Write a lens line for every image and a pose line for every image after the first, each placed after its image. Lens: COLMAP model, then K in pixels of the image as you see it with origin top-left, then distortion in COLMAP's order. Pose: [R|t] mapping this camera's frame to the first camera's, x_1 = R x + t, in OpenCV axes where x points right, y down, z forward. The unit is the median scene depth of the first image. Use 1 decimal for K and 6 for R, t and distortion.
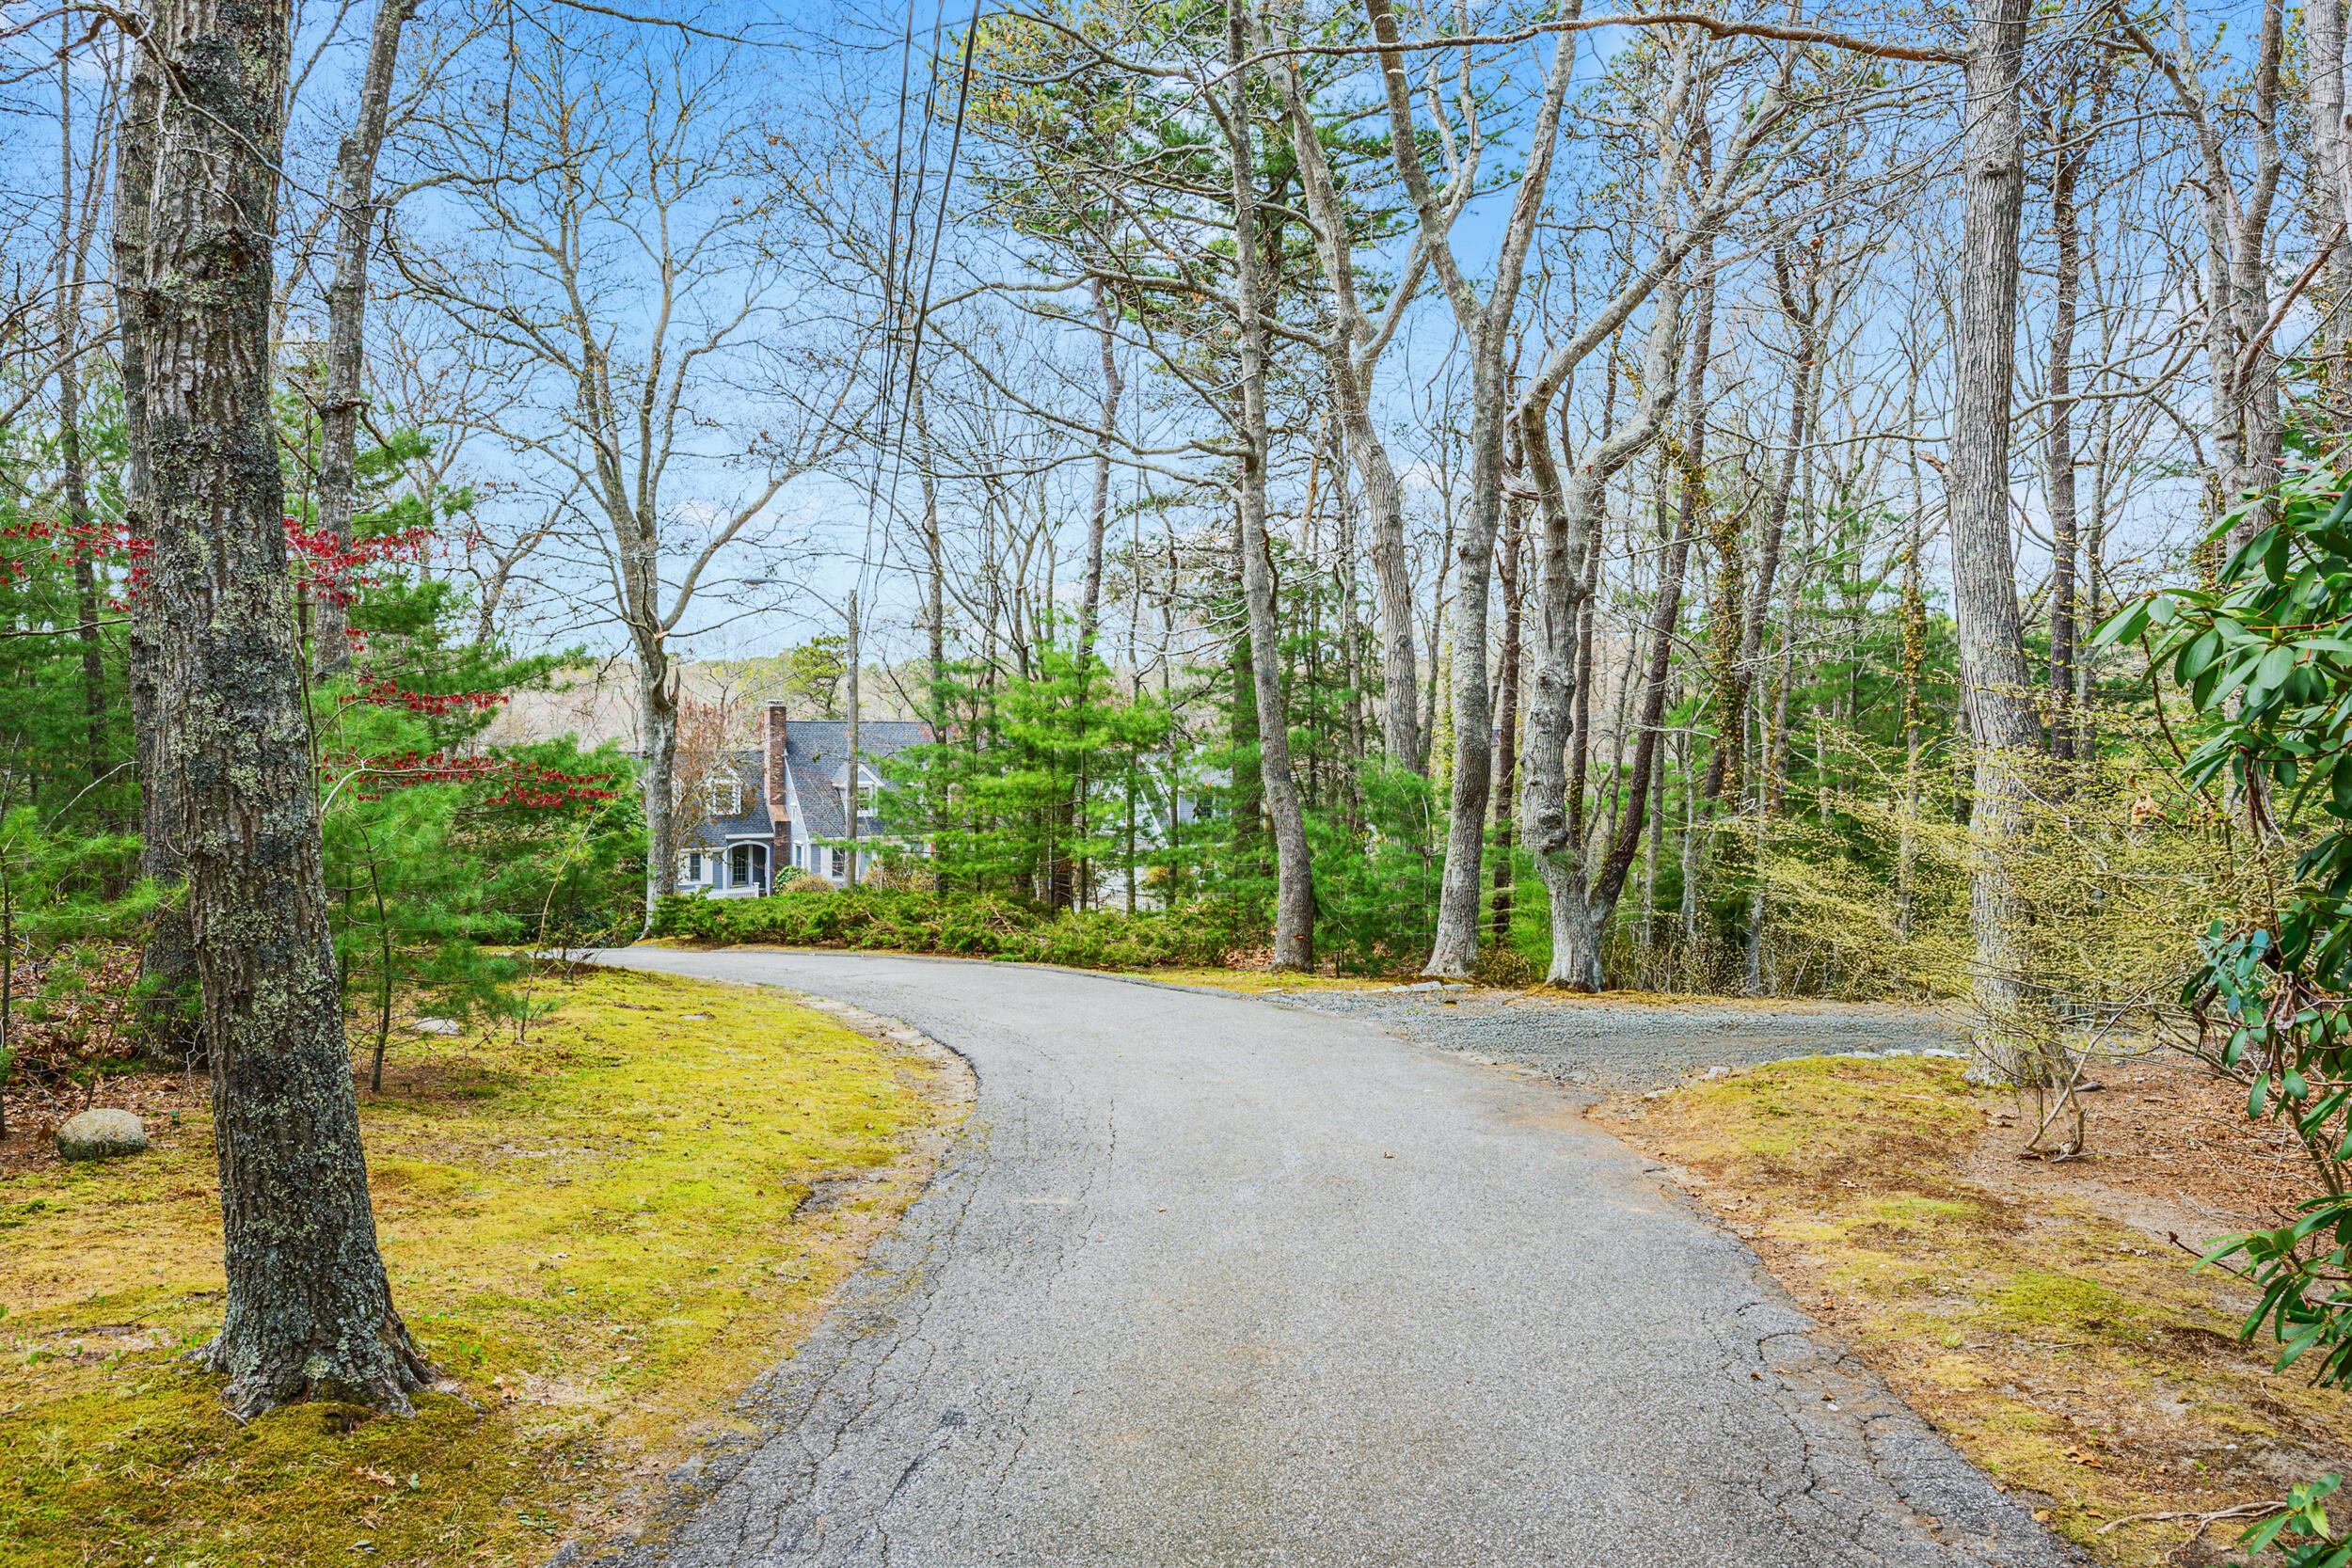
lens RADIAL K [[1611.3, 0, 1168.0], [0, 1611.3, 763.3], [0, 0, 1]] dist [-0.011483, -0.001136]
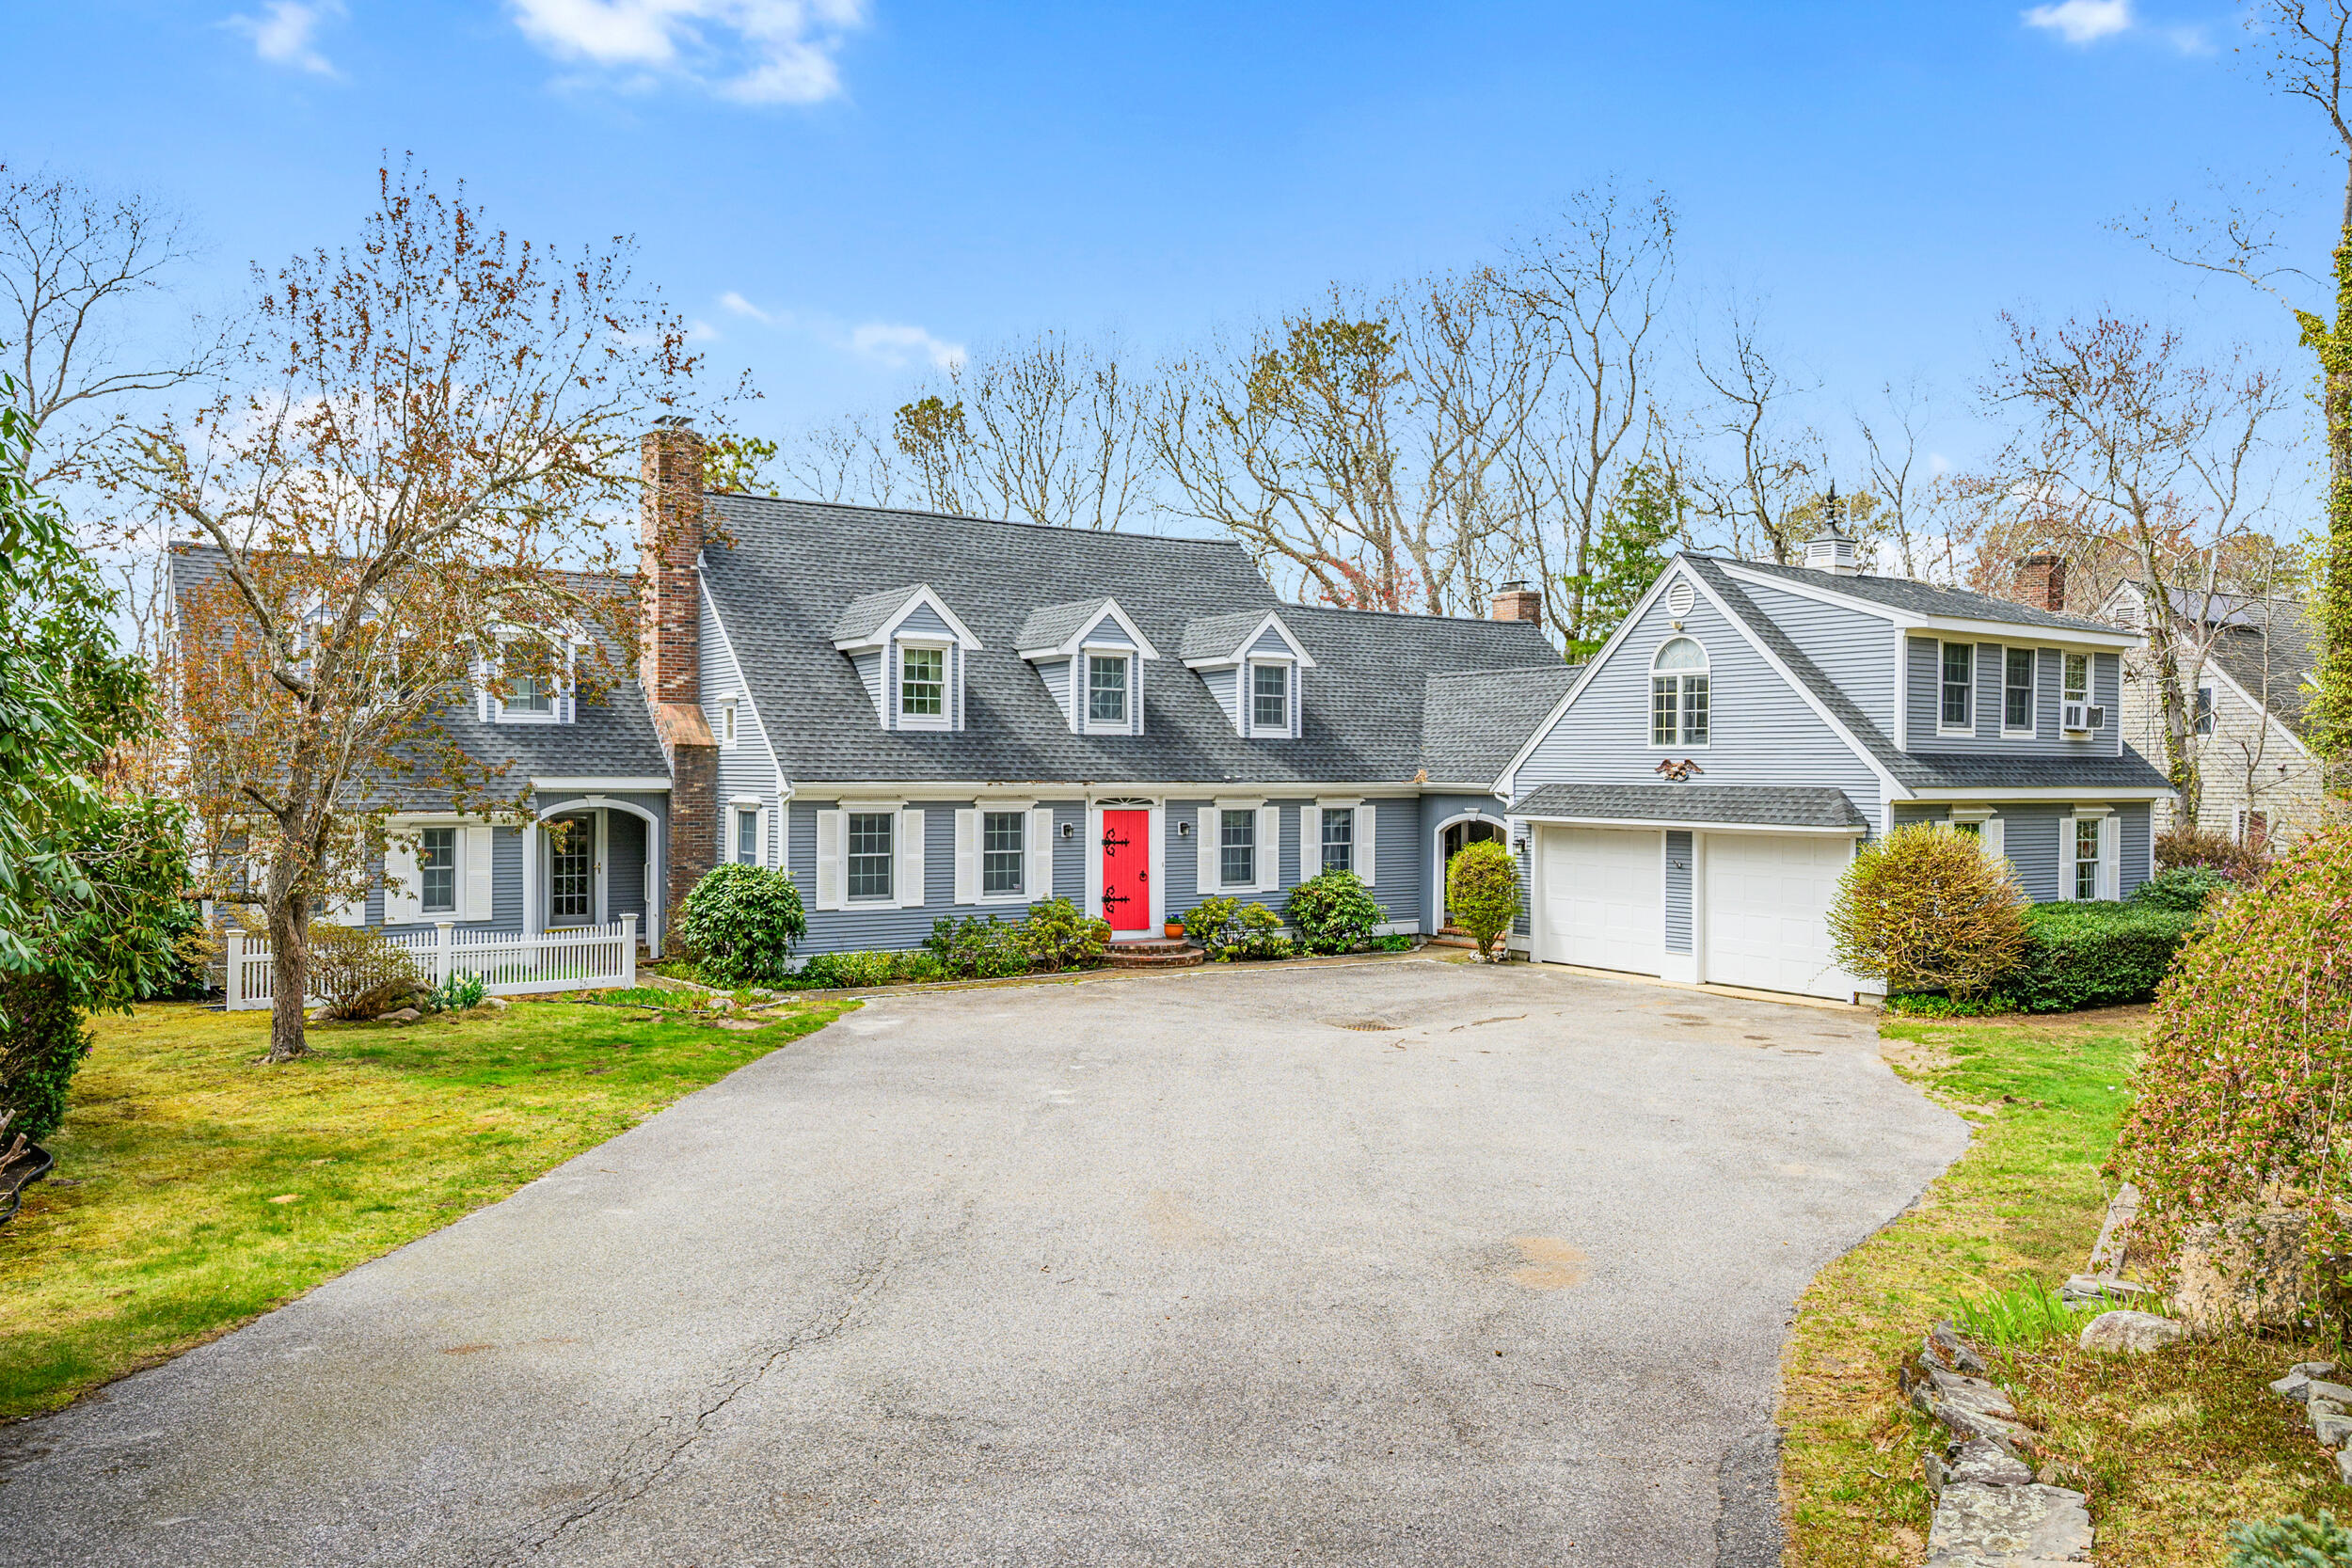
lens RADIAL K [[1704.7, 0, 1174.7], [0, 1704.7, 775.9], [0, 0, 1]] dist [0.005040, 0.000376]
pose [[0.994725, -0.005119, 0.102450, -0.174040], [0.006892, 0.999833, -0.016955, 0.050652], [-0.102346, 0.017571, 0.994594, 0.618559]]
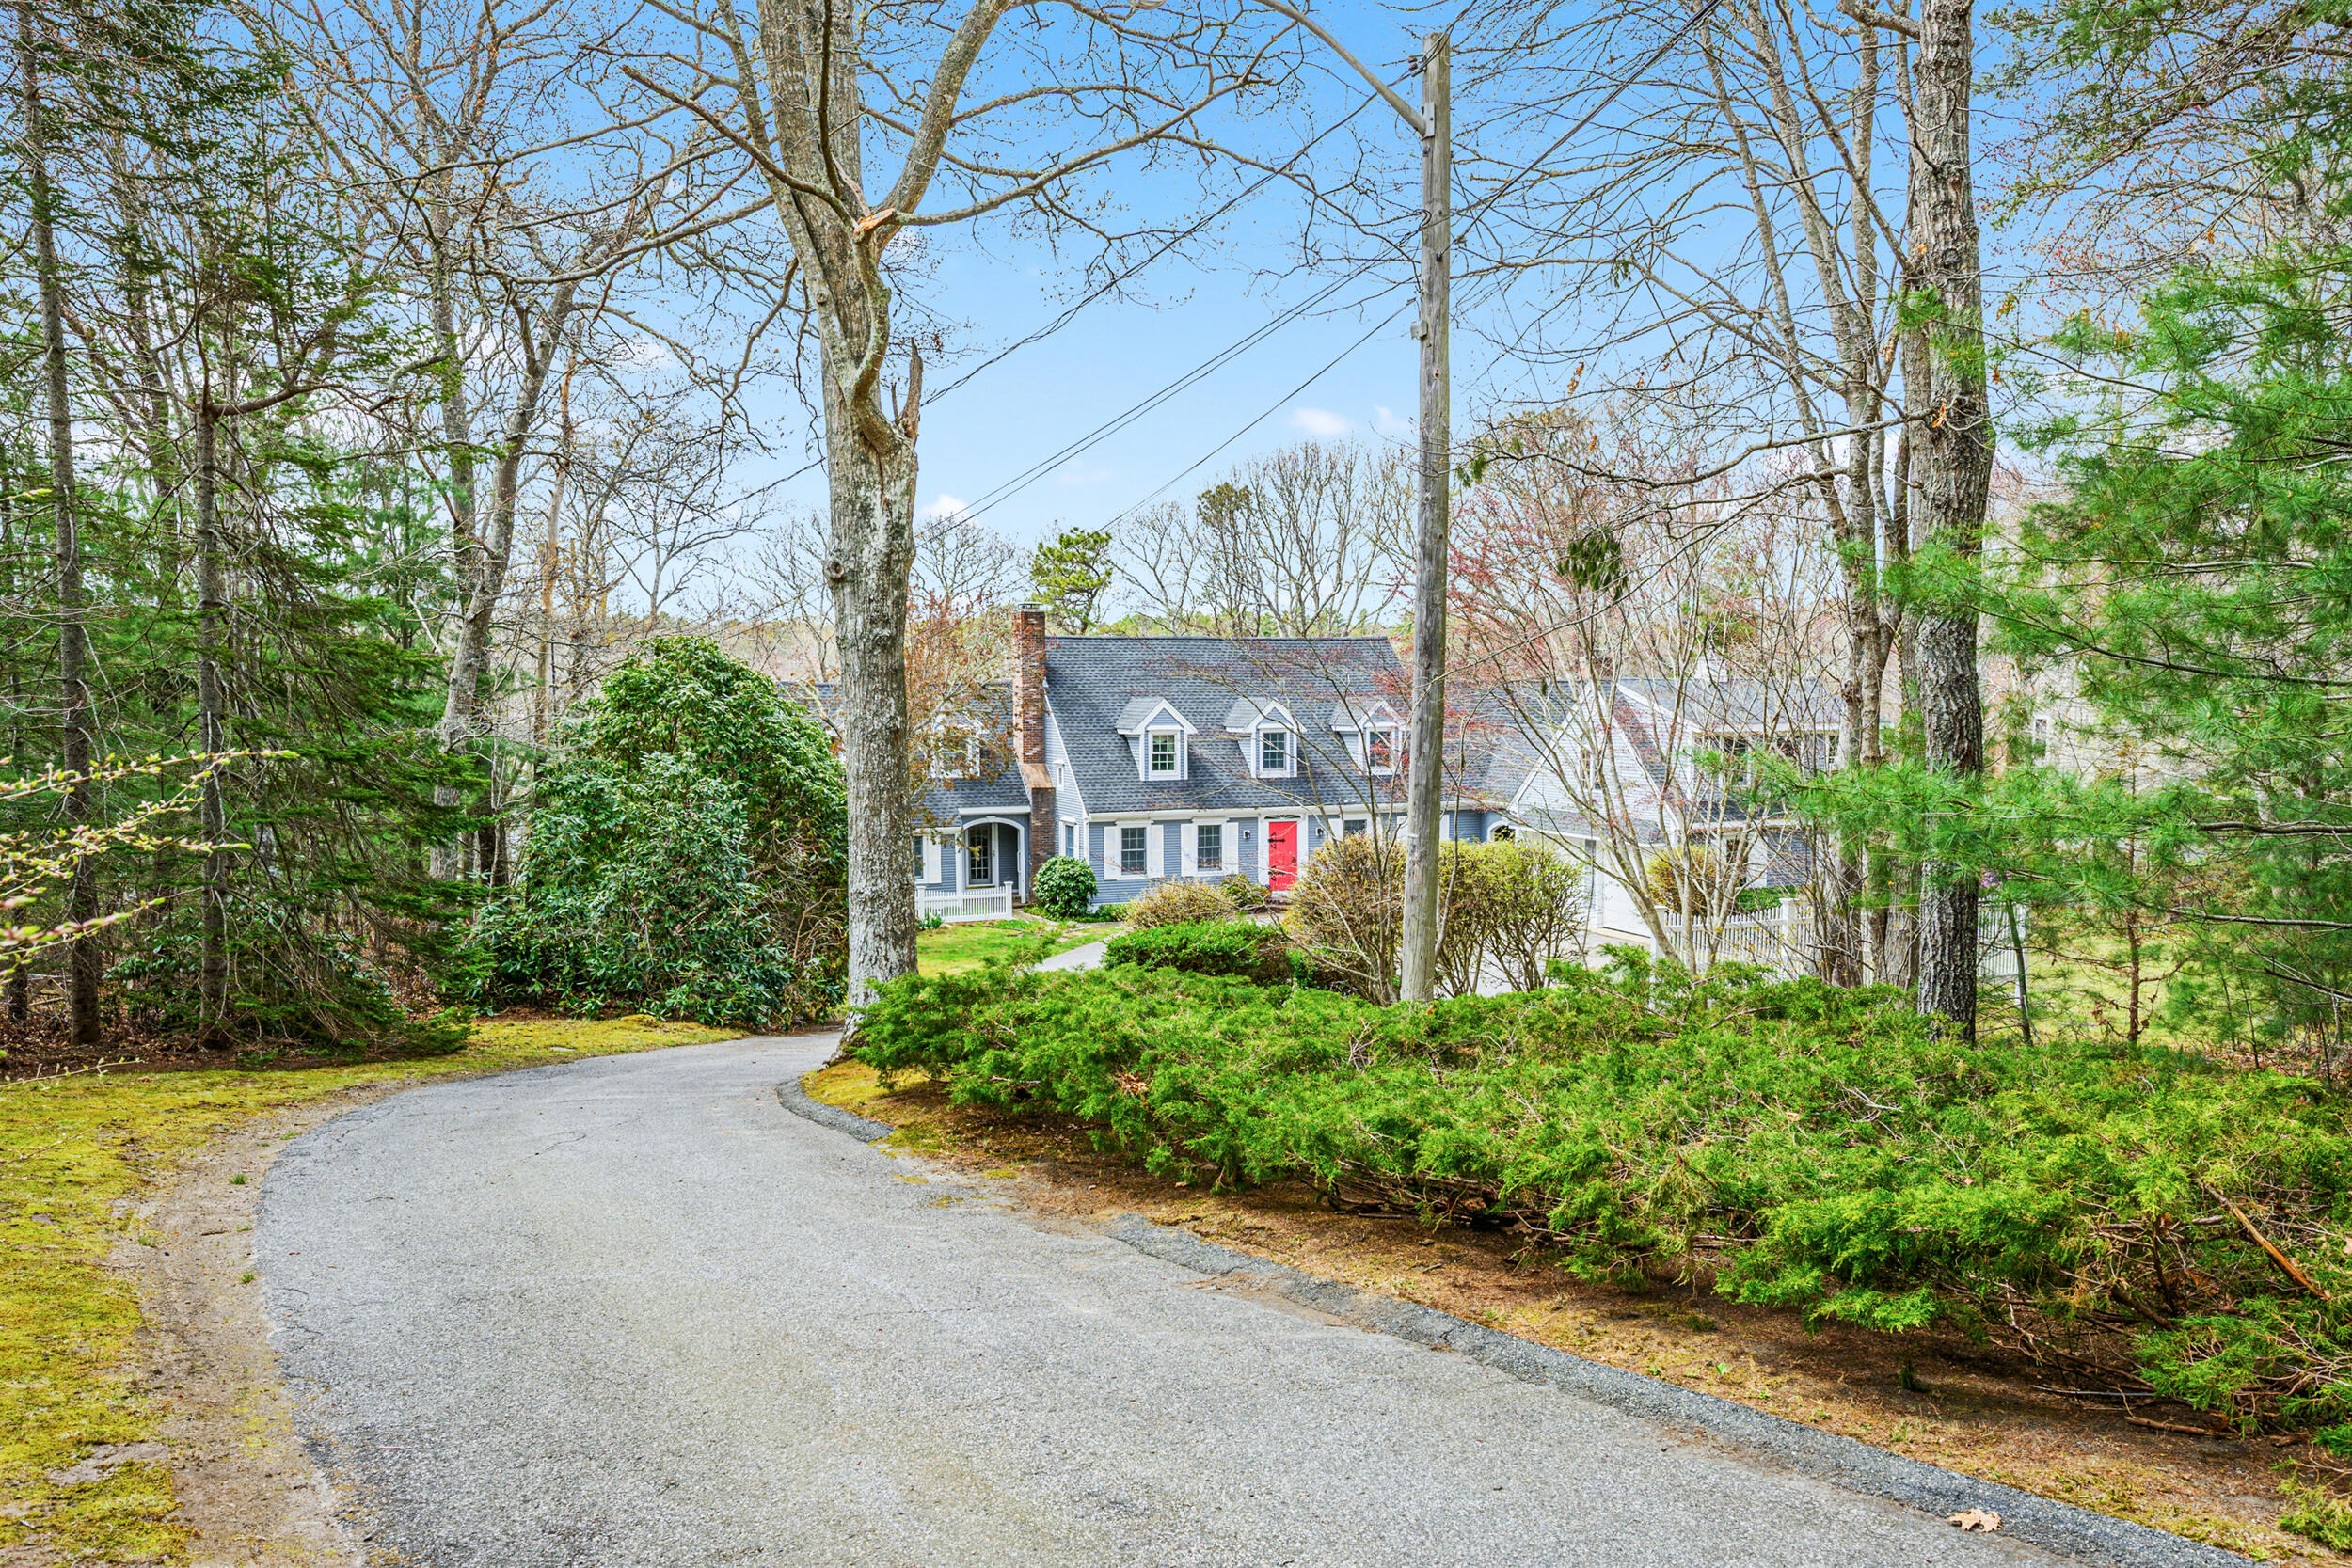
lens RADIAL K [[1704.7, 0, 1181.8], [0, 1704.7, 798.2], [0, 0, 1]] dist [0.005040, 0.000376]
pose [[0.993347, -0.008702, -0.114832, -0.104889], [0.012579, 0.999374, 0.033078, 0.018348], [0.114472, -0.034302, 0.992834, 0.322288]]
